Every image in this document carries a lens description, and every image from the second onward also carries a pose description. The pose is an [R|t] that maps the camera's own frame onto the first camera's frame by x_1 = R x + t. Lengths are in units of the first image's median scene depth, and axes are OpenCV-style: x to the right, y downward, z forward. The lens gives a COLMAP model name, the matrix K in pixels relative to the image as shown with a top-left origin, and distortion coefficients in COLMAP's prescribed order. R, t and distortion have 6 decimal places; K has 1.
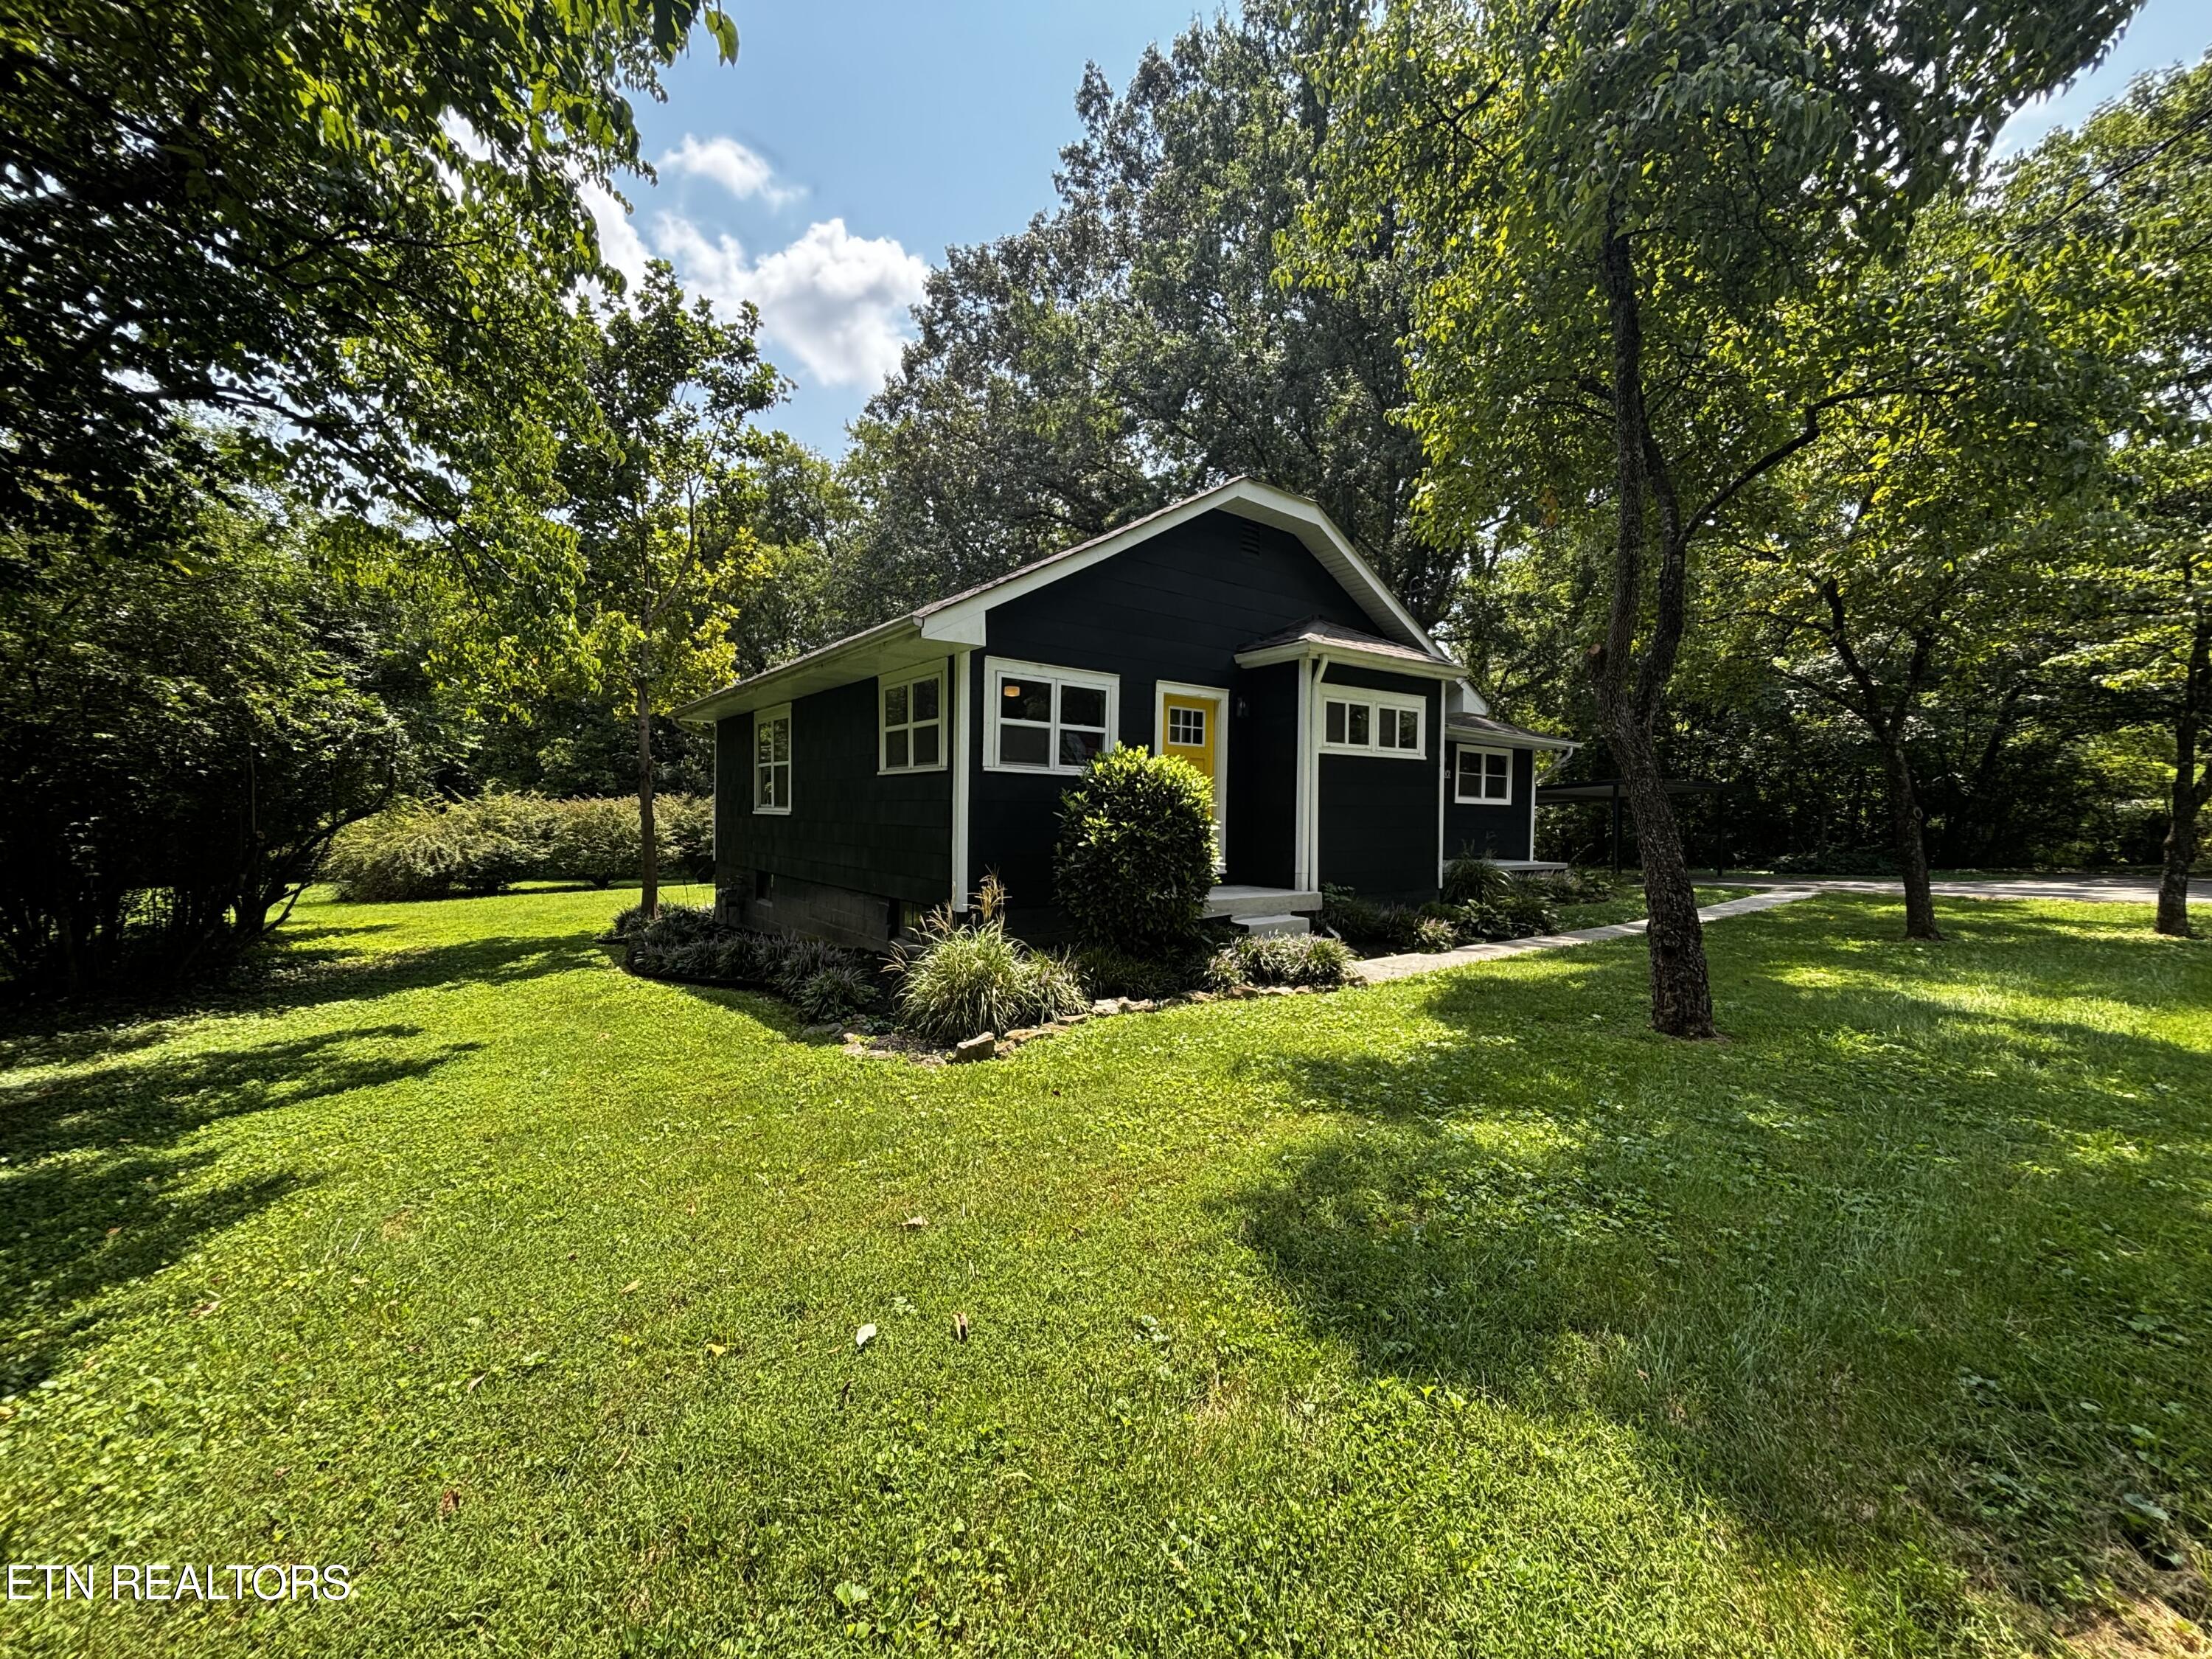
lens RADIAL K [[875.3, 0, 1093.1], [0, 875.3, 831.1], [0, 0, 1]] dist [0.003586, -0.000232]
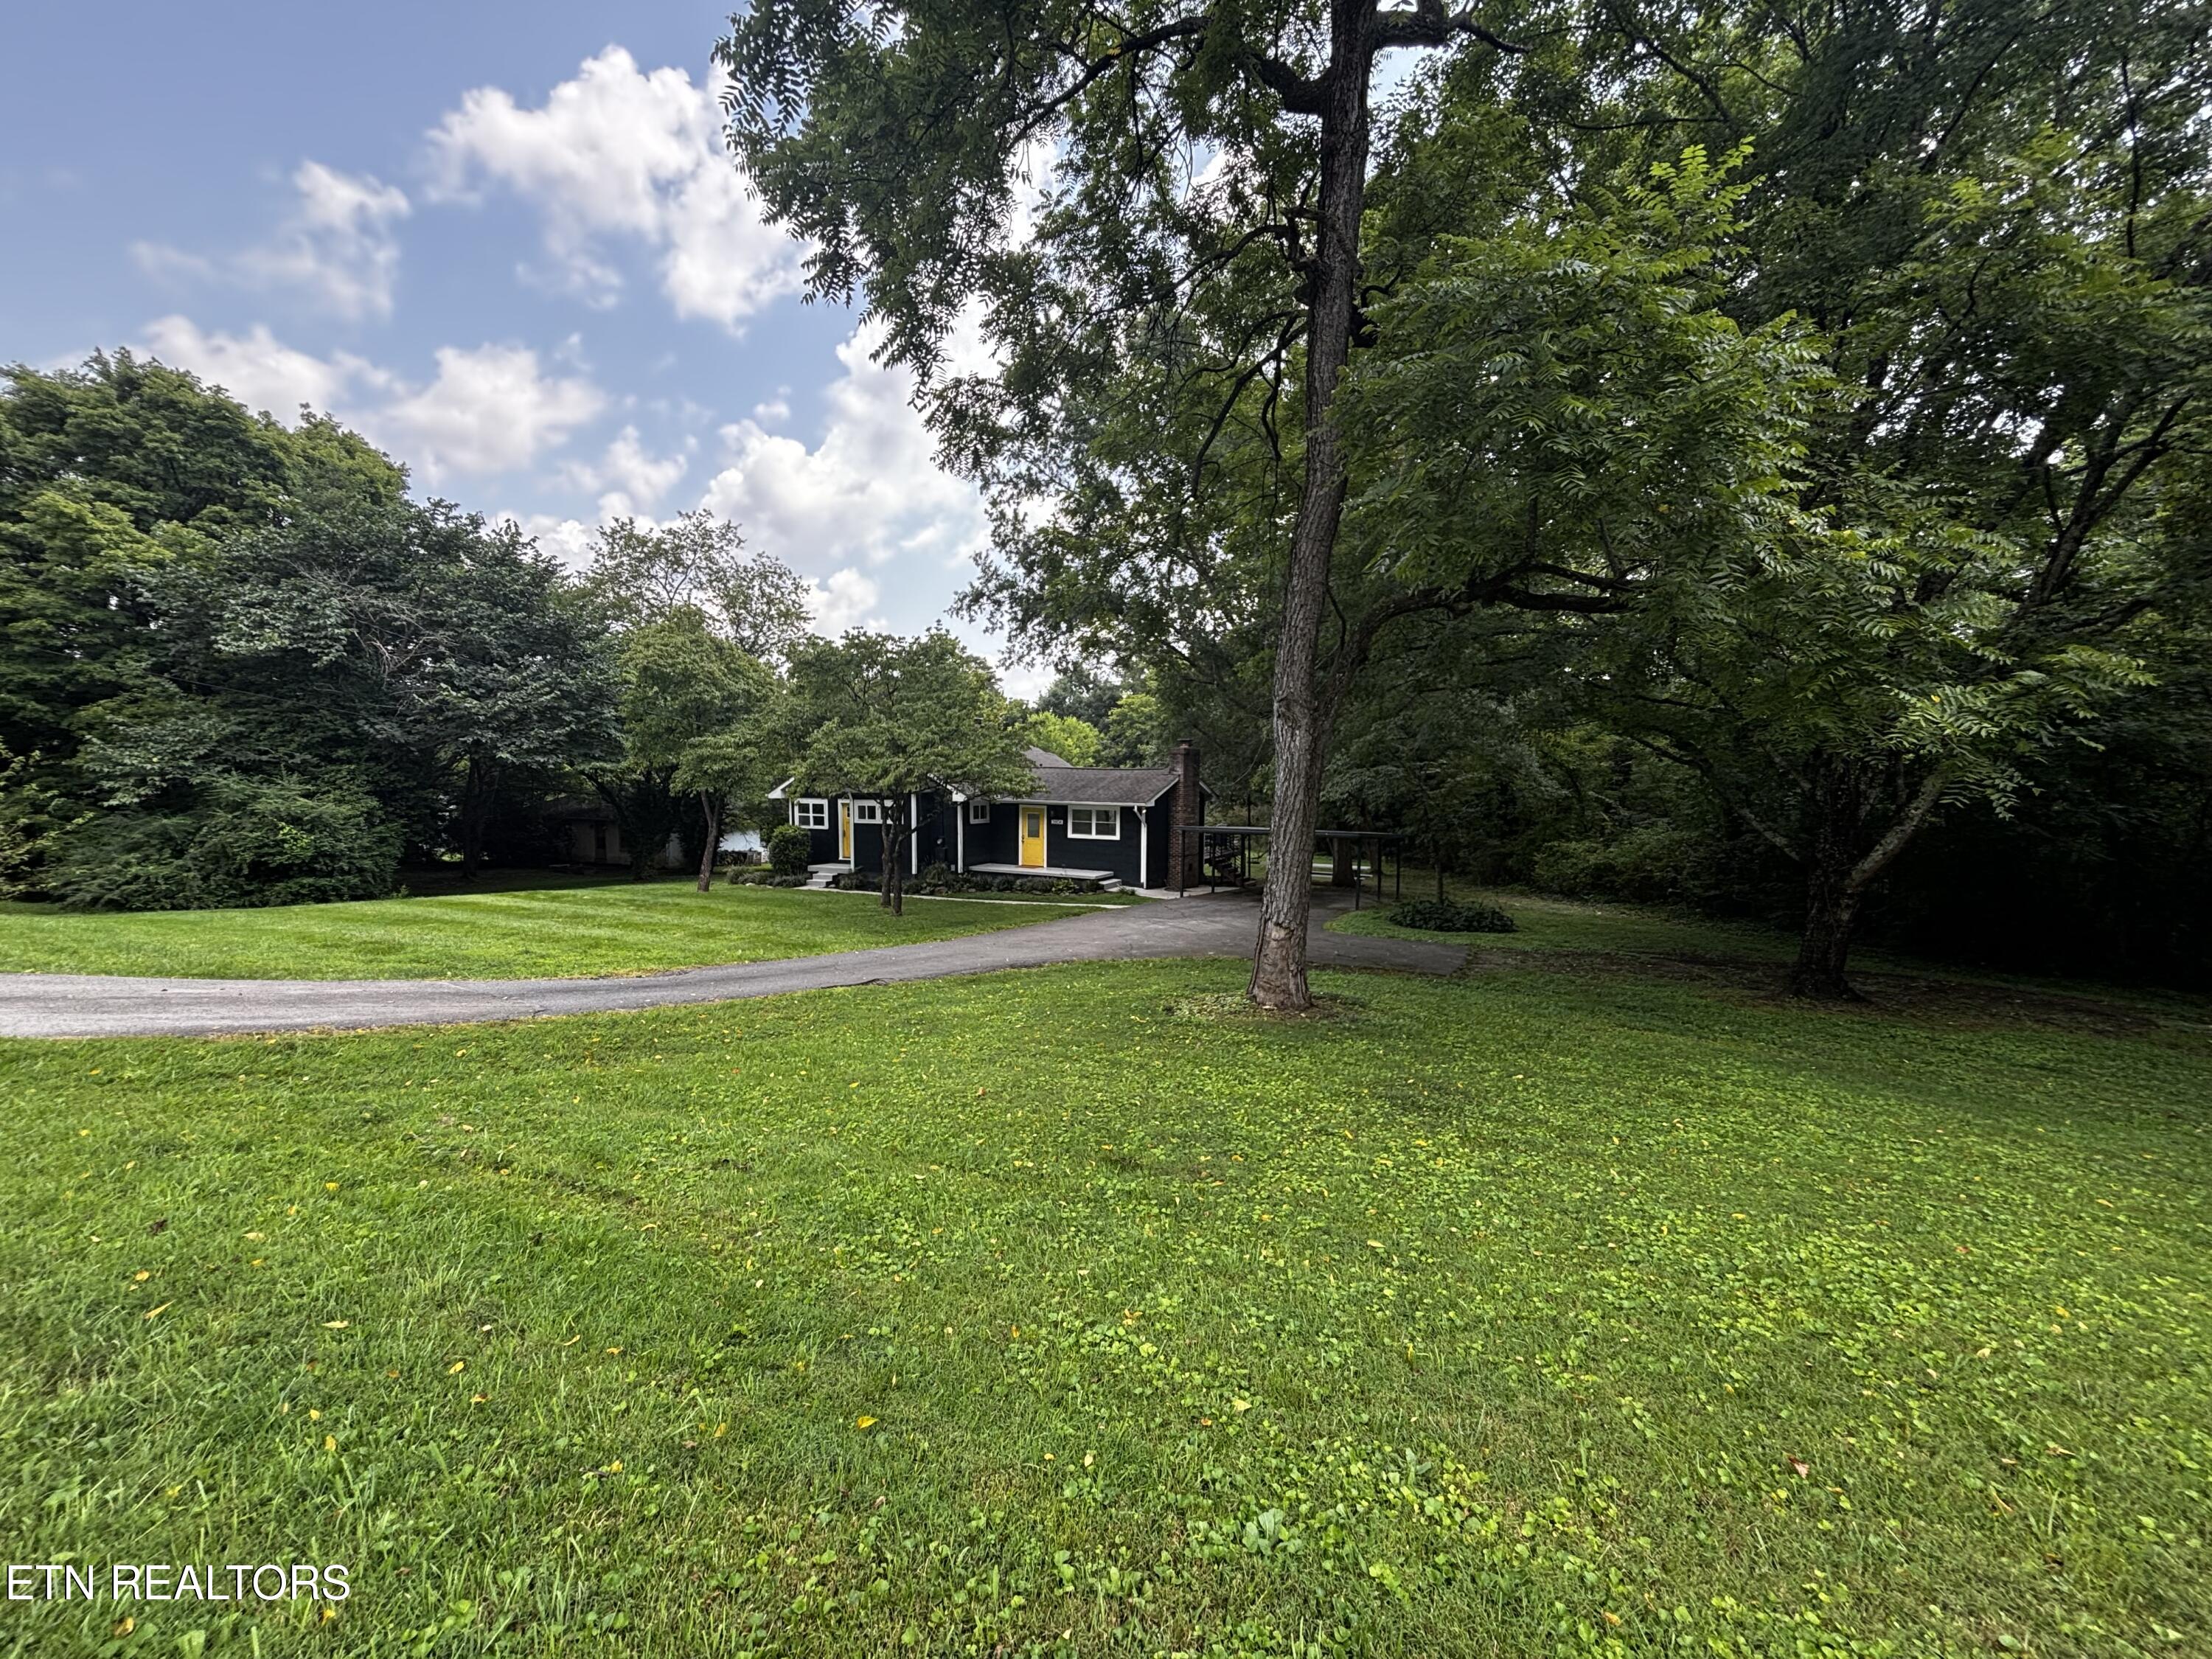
lens RADIAL K [[891.6, 0, 1094.3], [0, 891.6, 843.7], [0, 0, 1]] dist [0.007695, 0.000397]
pose [[0.430062, 0.059026, -0.900868, 3.225307], [-0.011510, 0.998138, 0.059904, -0.202595], [0.902726, -0.015394, 0.429940, 0.411440]]
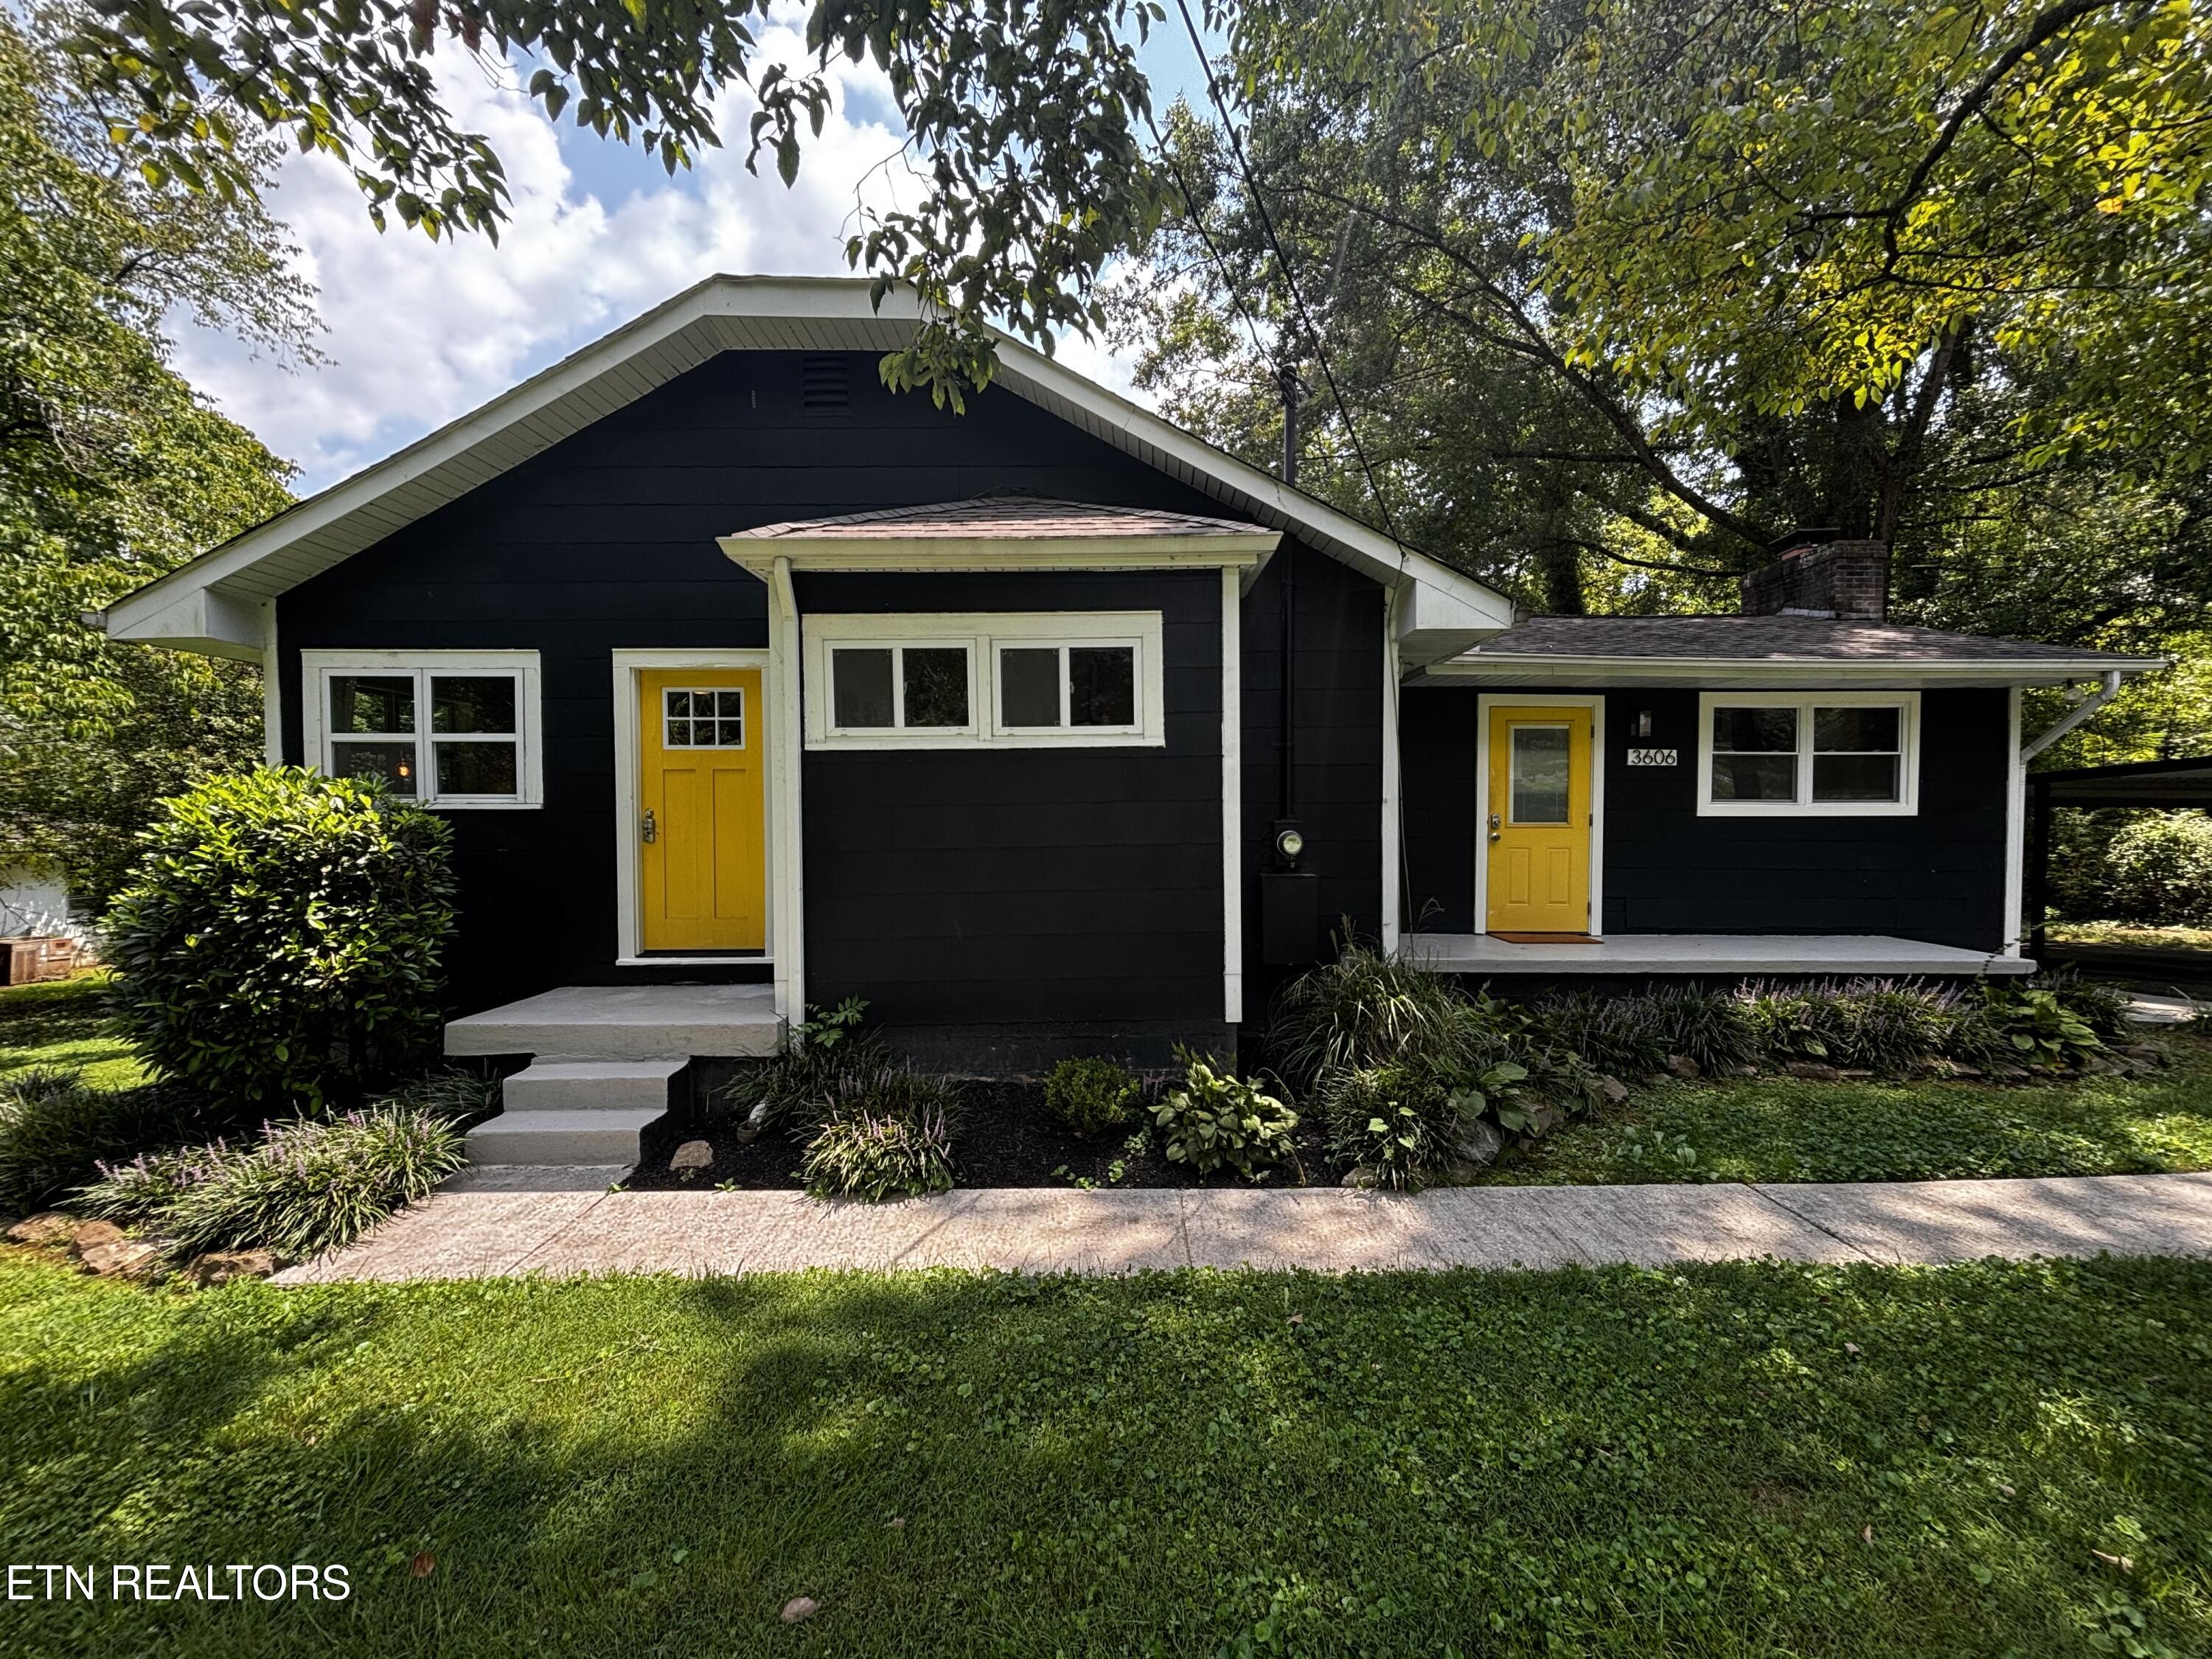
lens RADIAL K [[908.6, 0, 1120.7], [0, 908.6, 824.5], [0, 0, 1]] dist [0.007015, -0.000091]
pose [[0.804327, -0.011306, -0.594079, 0.696668], [0.004620, 0.999908, -0.012775, -0.036057], [0.594169, 0.007531, 0.804305, 0.650893]]
